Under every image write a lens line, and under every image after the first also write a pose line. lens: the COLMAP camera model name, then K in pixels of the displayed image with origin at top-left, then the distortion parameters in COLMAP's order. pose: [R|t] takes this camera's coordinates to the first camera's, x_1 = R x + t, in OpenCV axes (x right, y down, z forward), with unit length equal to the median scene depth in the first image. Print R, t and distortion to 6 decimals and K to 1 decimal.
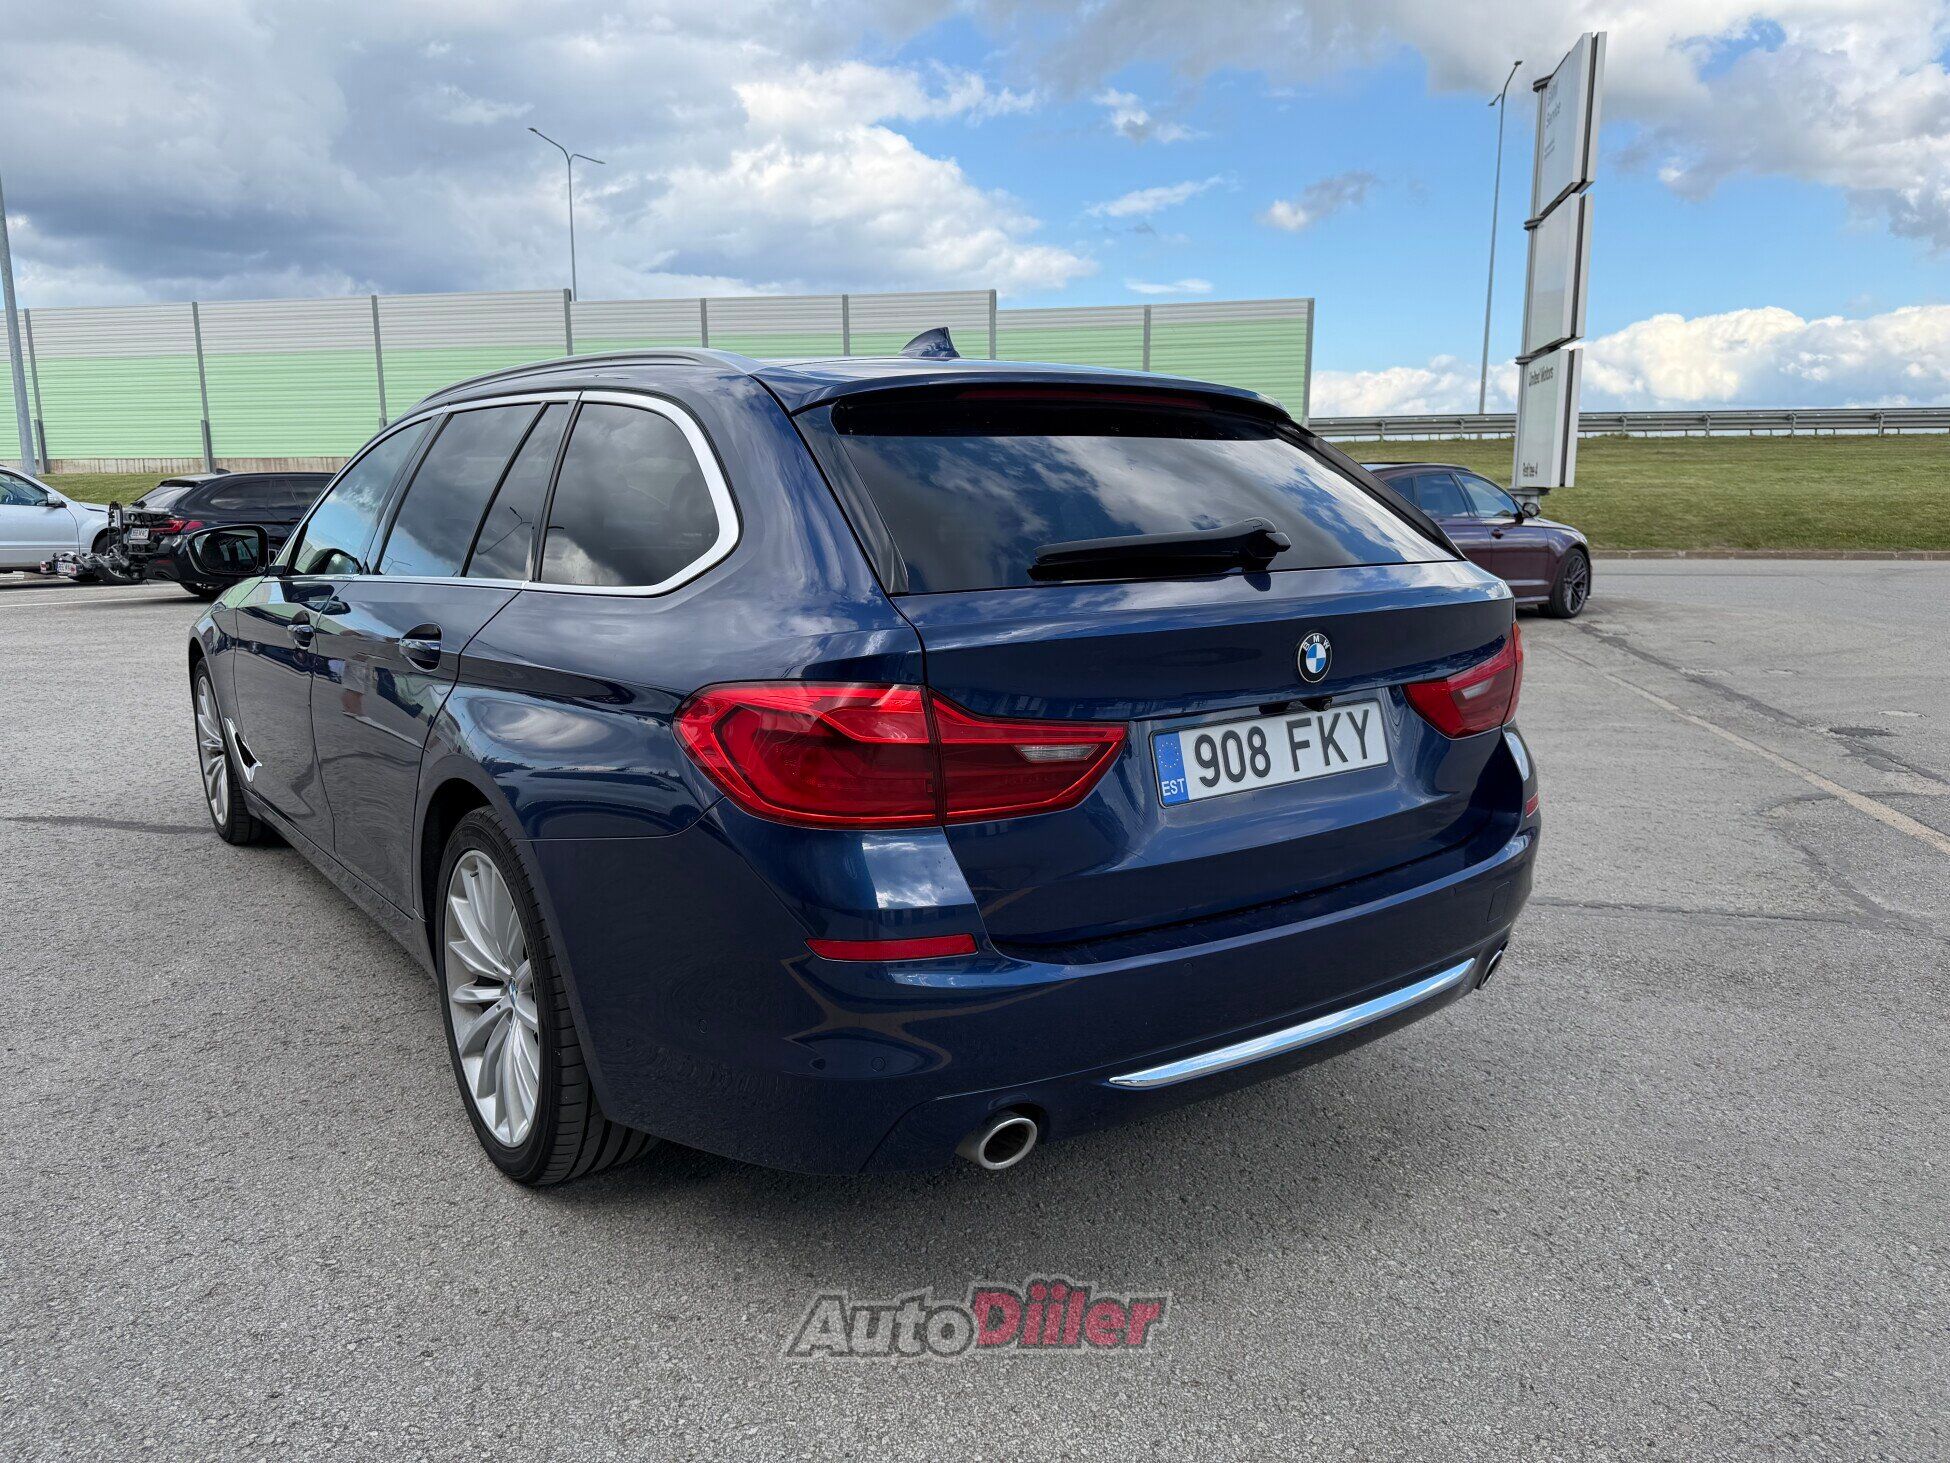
lens RADIAL K [[1430.4, 0, 985.5], [0, 1430.4, 729.2], [0, 0, 1]] dist [0.100454, -0.102142]
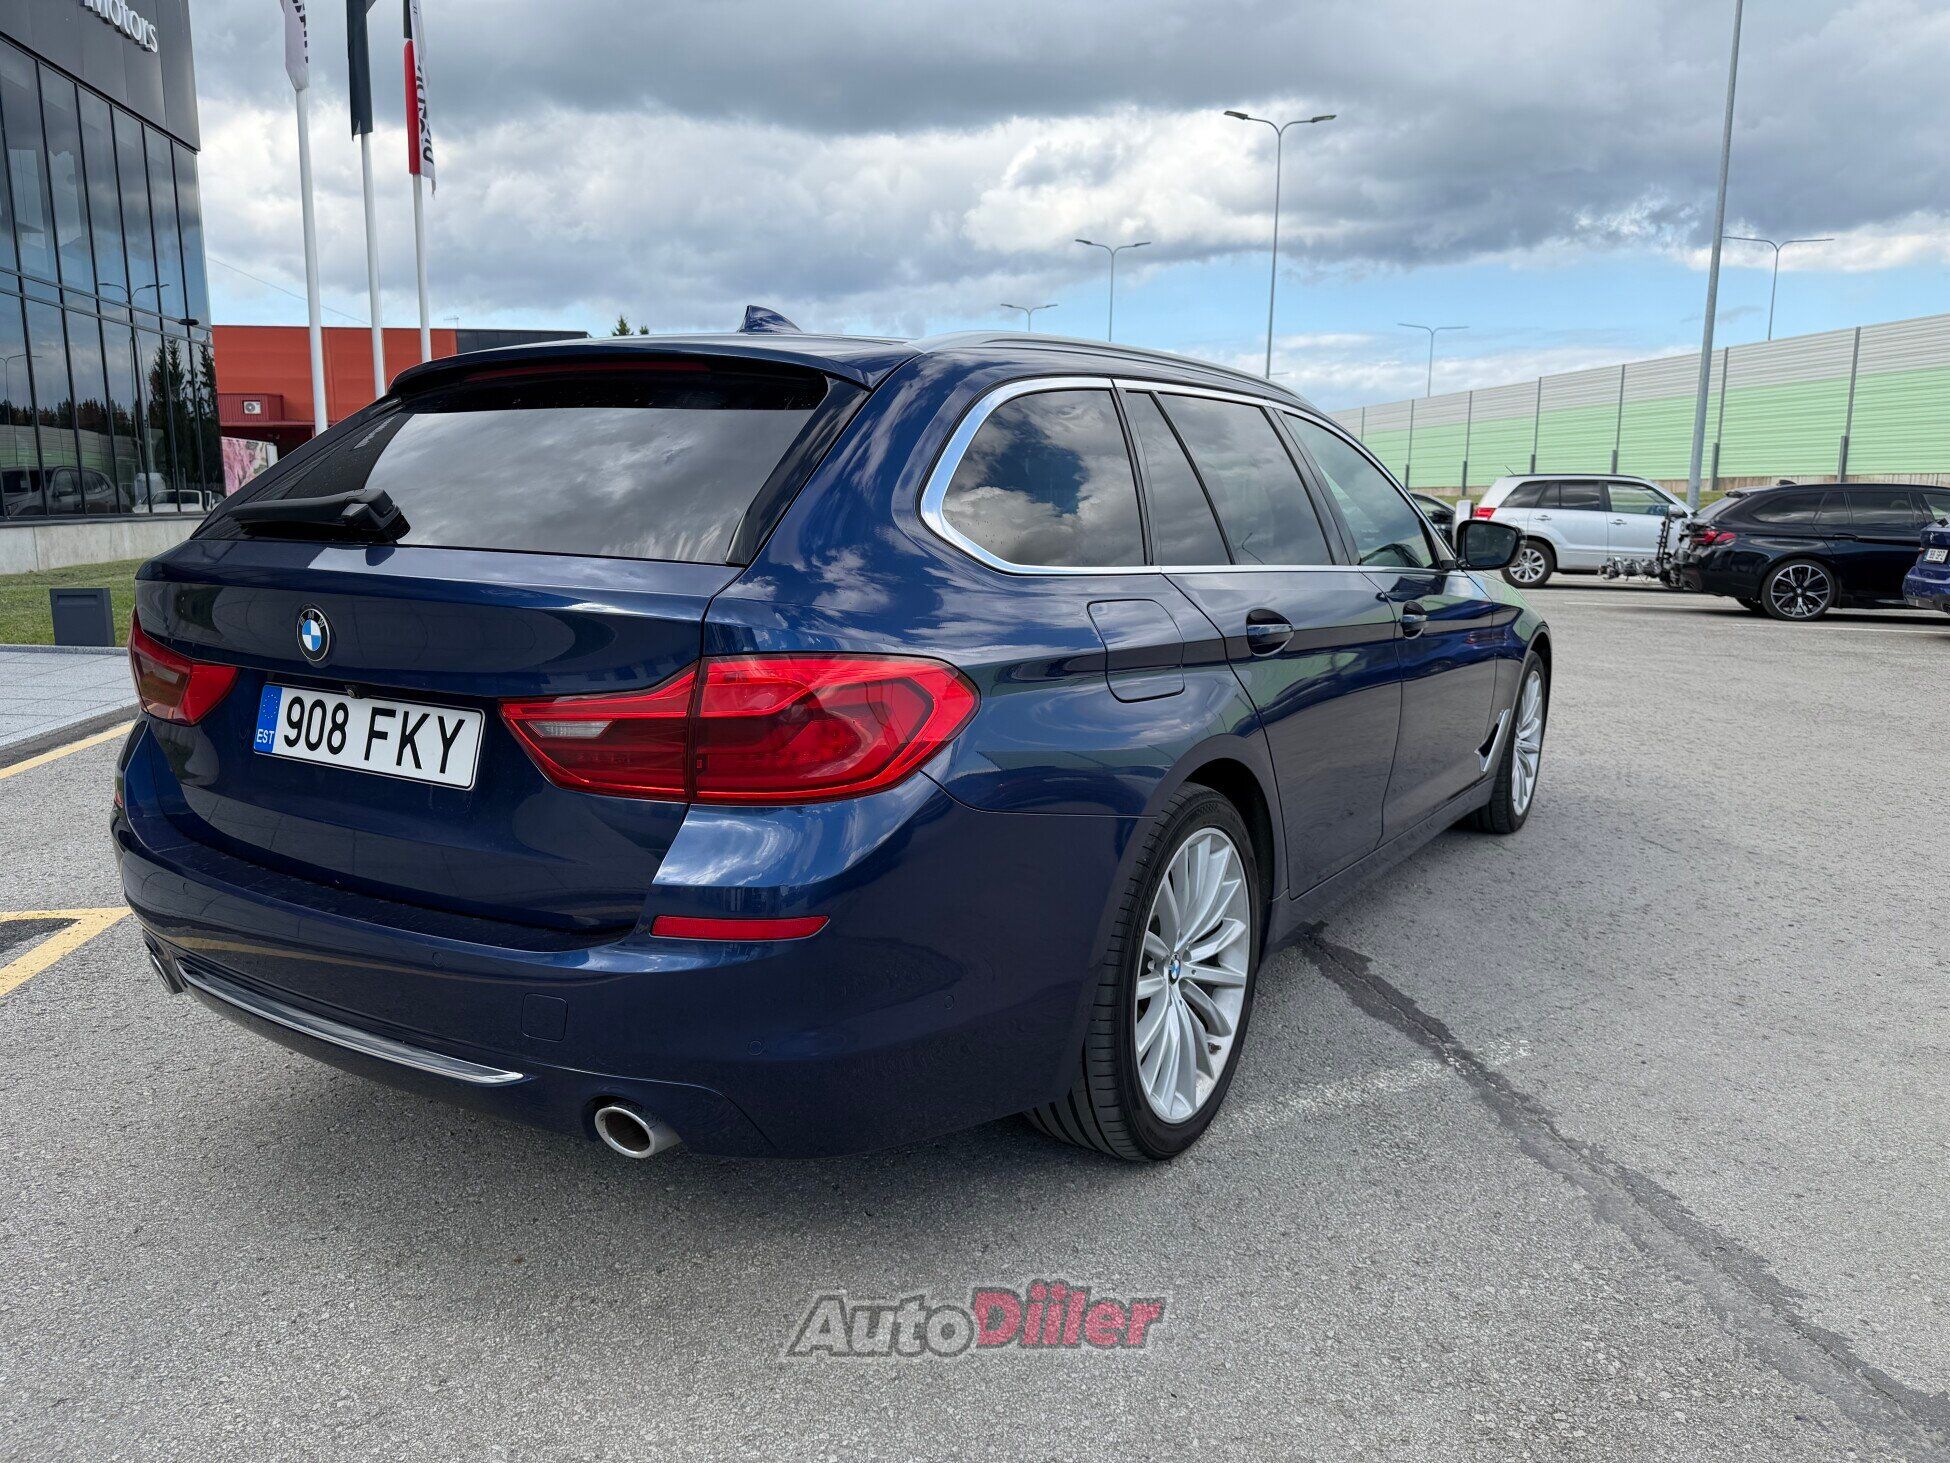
lens RADIAL K [[1430.4, 0, 985.5], [0, 1430.4, 729.2], [0, 0, 1]] dist [0.100454, -0.102142]
pose [[0.379250, 0.167007, -0.910098, 1.203427], [-0.178082, 0.978363, 0.105325, -0.158639], [0.907996, 0.122127, 0.400785, 0.966481]]
